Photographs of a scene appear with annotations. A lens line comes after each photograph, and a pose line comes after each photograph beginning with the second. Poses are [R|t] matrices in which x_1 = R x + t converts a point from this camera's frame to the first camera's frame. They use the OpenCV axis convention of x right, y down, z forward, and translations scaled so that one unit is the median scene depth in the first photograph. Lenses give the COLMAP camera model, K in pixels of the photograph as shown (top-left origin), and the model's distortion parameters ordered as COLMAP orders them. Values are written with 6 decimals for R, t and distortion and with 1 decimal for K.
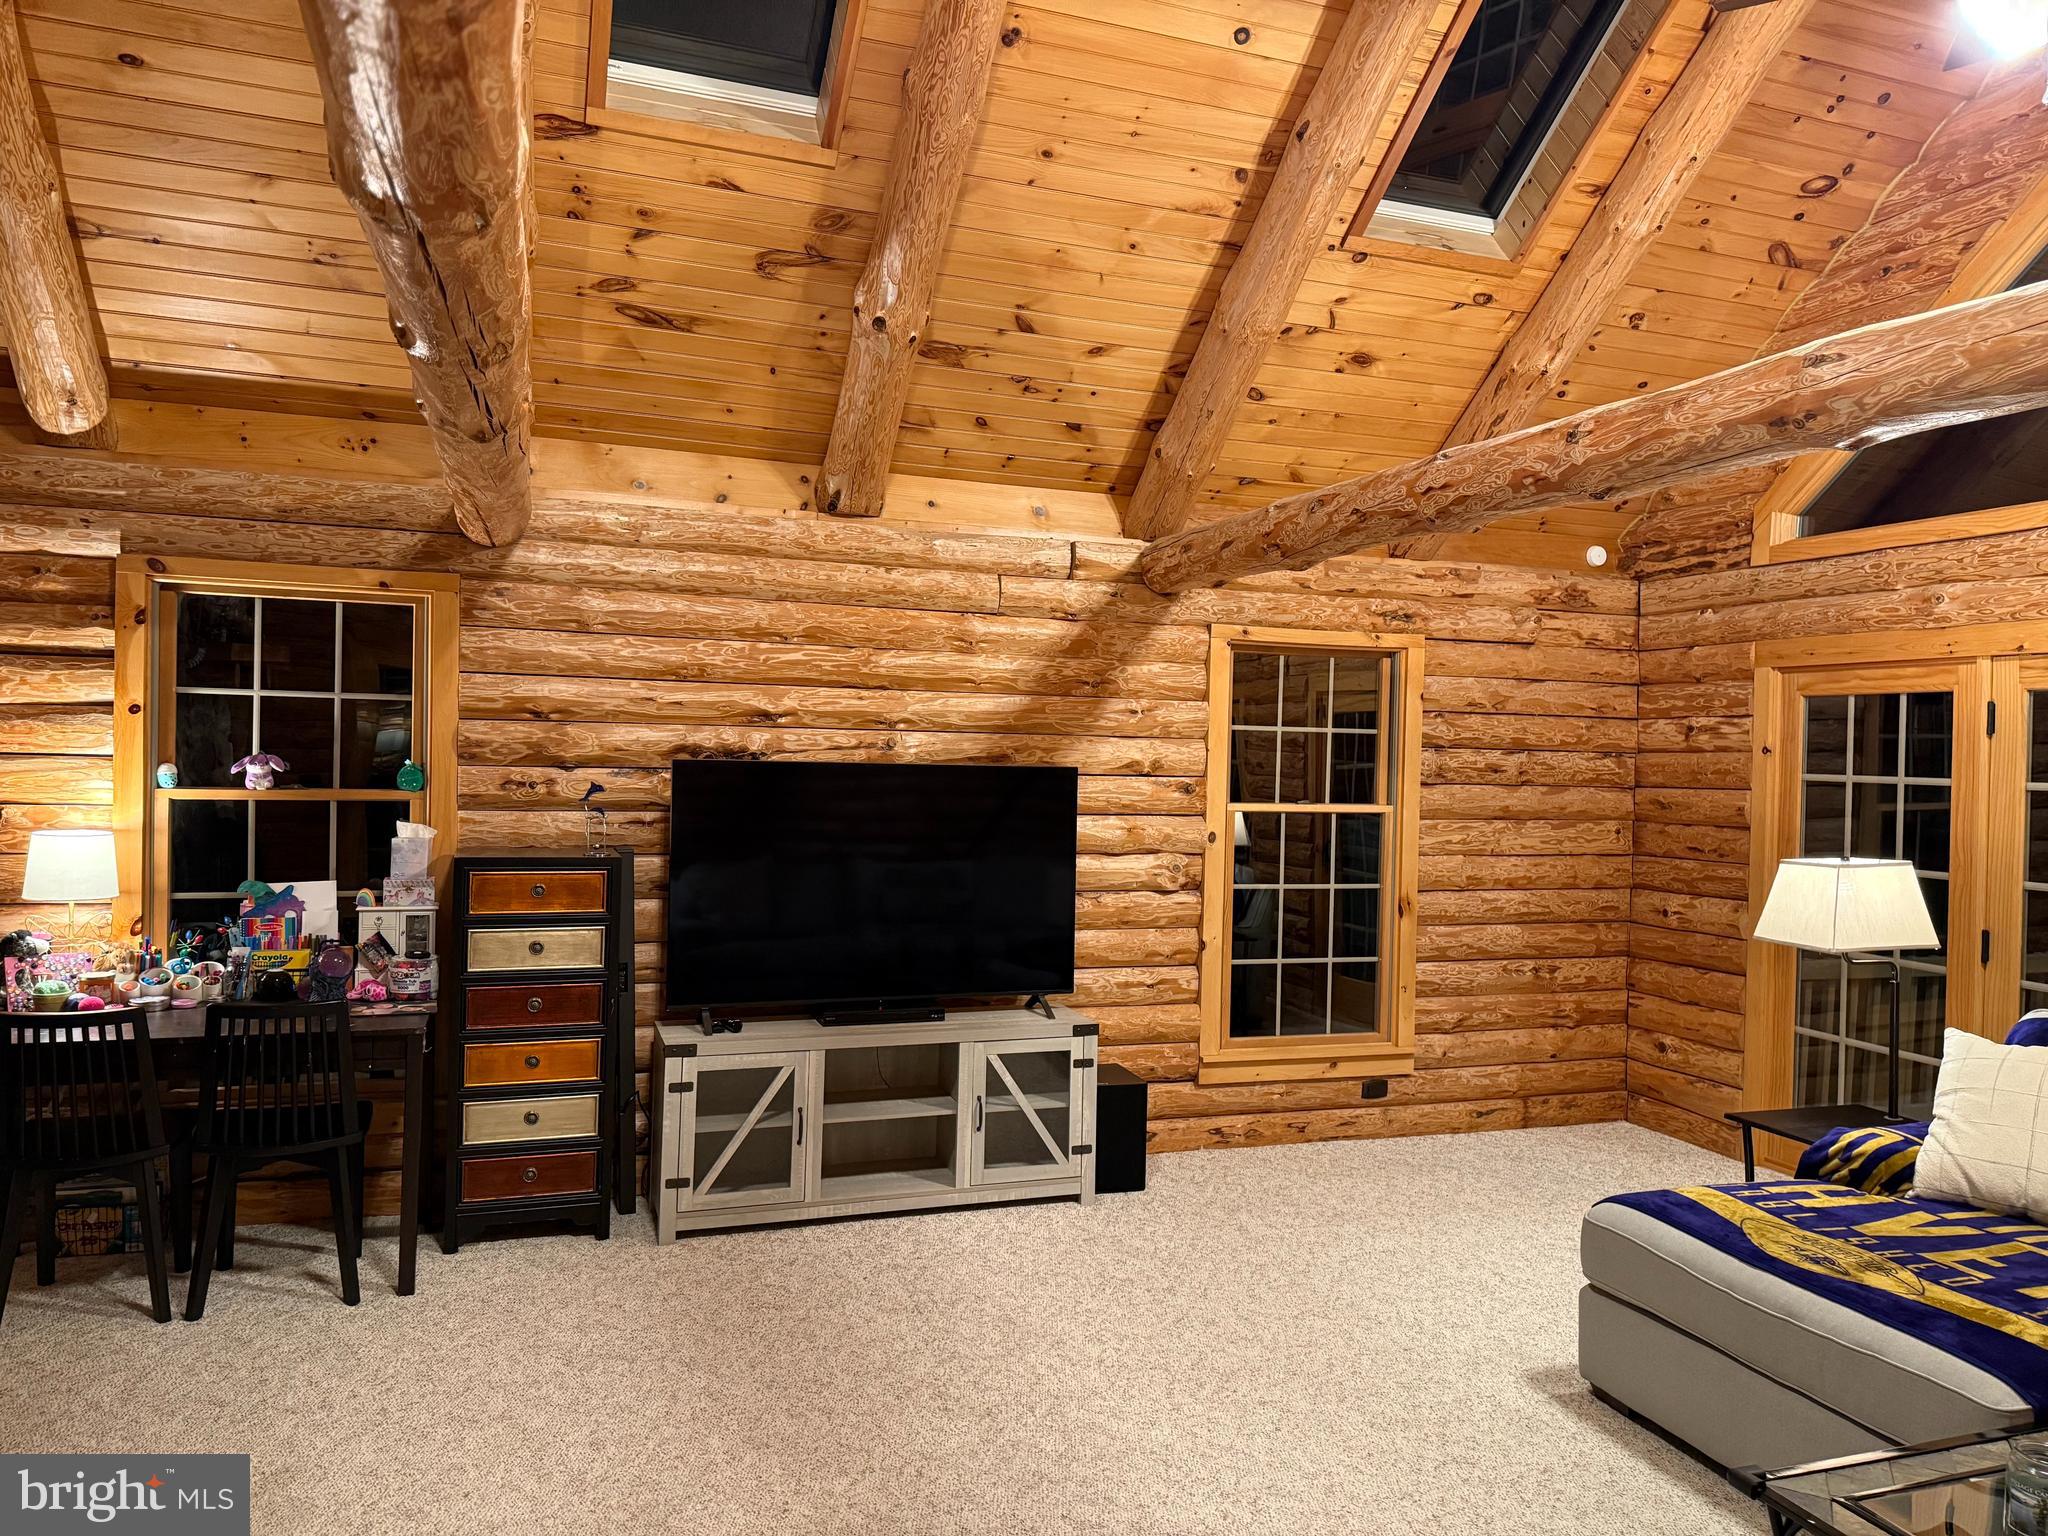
lens RADIAL K [[1441.1, 0, 1033.7], [0, 1441.1, 777.4], [0, 0, 1]] dist [0.053825, -0.063807]
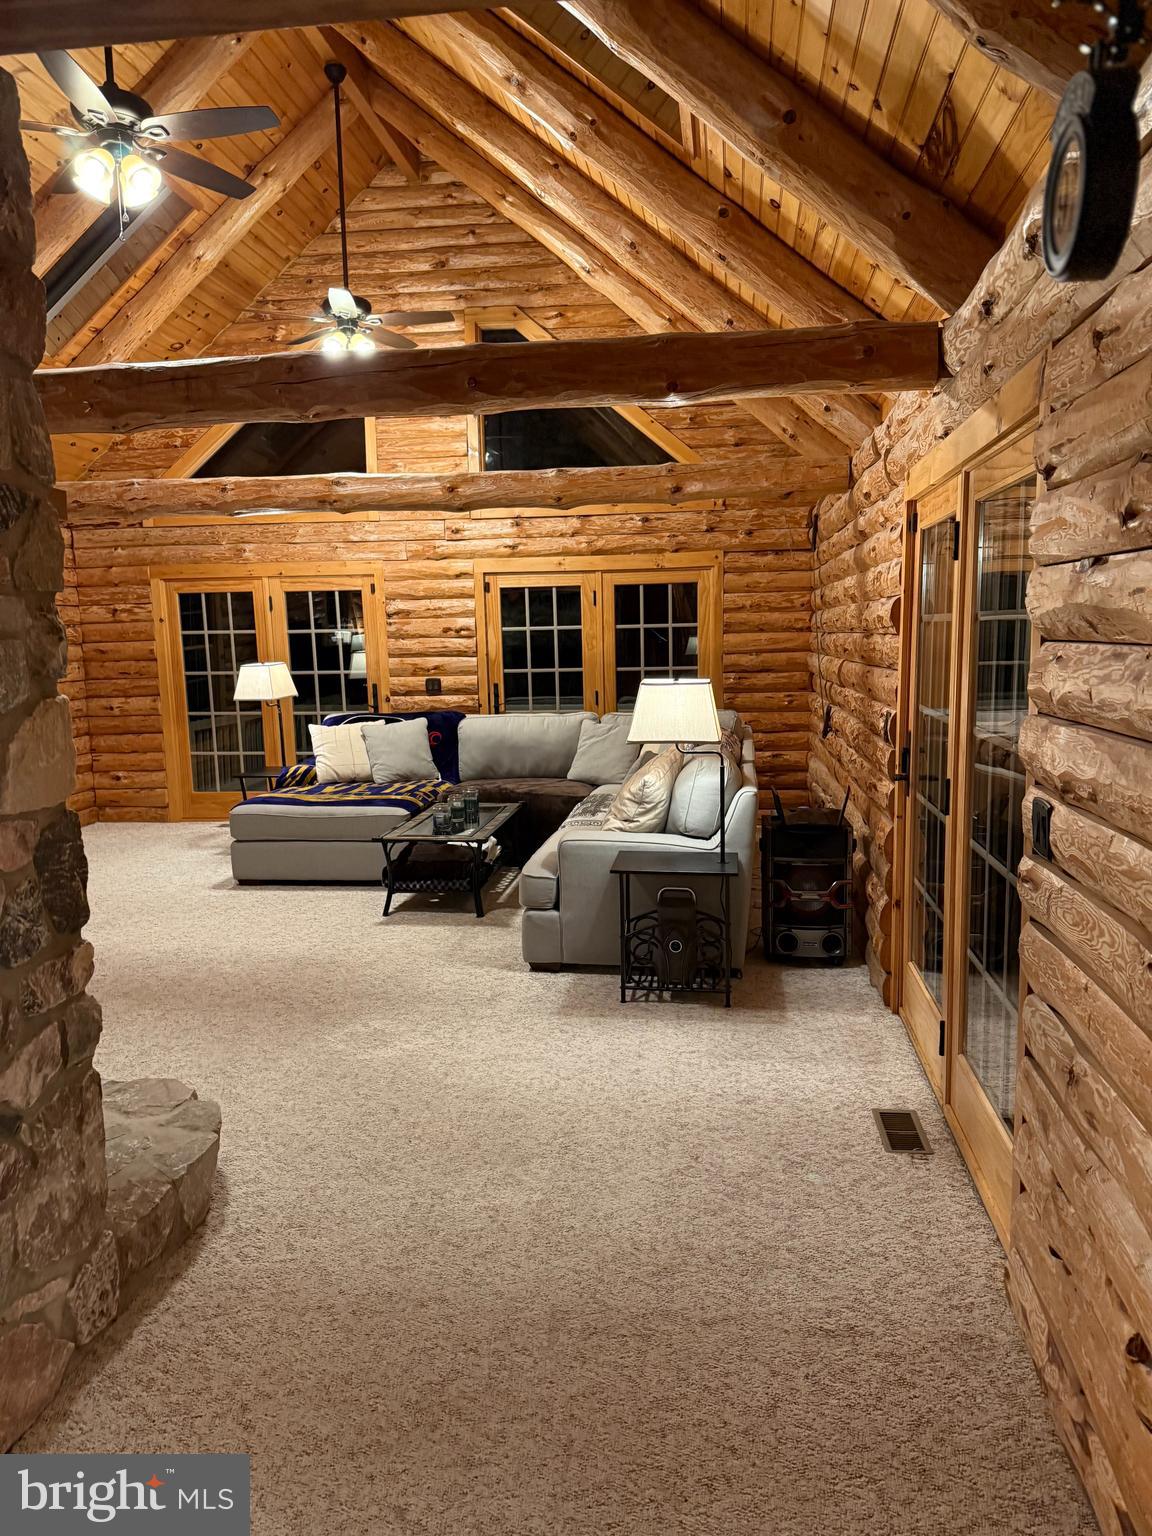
lens RADIAL K [[1080.9, 0, 576.0], [0, 1080.9, 768.0], [0, 0, 1]] dist [0.053825, -0.063807]
pose [[0.459026, -0.148881, 0.875859, -0.600507], [0.051295, 0.988655, 0.141172, 0.000257], [-0.886941, -0.019875, 0.461456, -0.221145]]
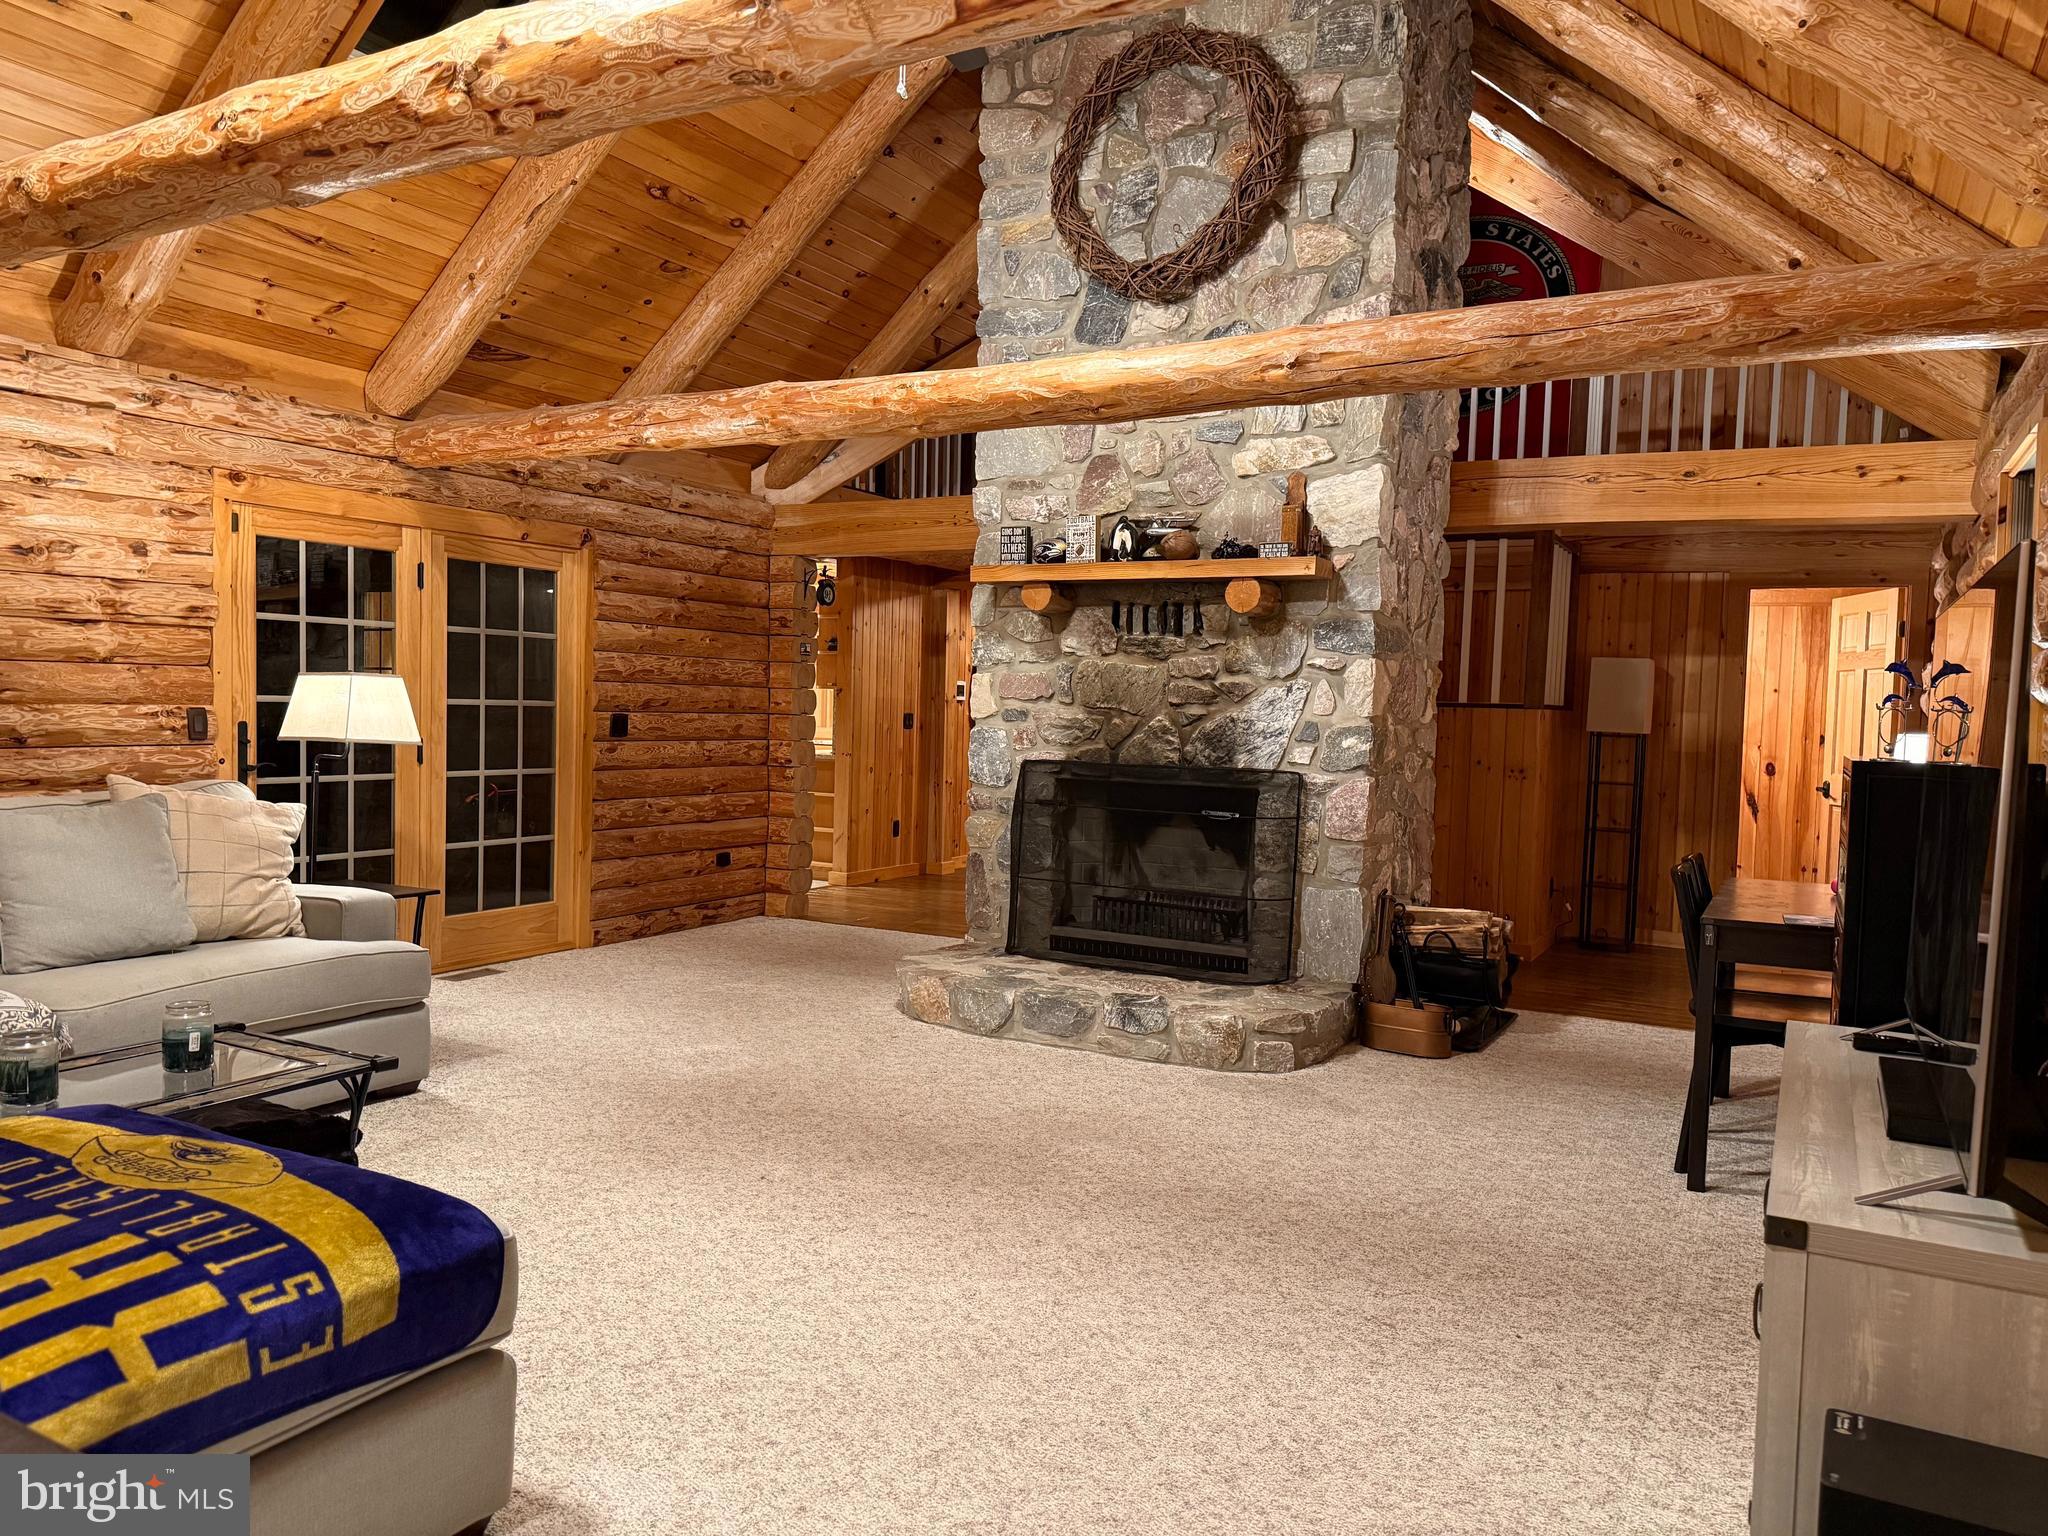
lens RADIAL K [[1423.2, 0, 1024.0], [0, 1423.2, 768.0], [0, 0, 1]] dist [0.050024, -0.001902]
pose [[-0.745407, -0.010681, -0.666524, 0.404268], [-0.059364, 0.996963, 0.050414, 0.038775], [0.663961, 0.077147, -0.743777, 1.021039]]
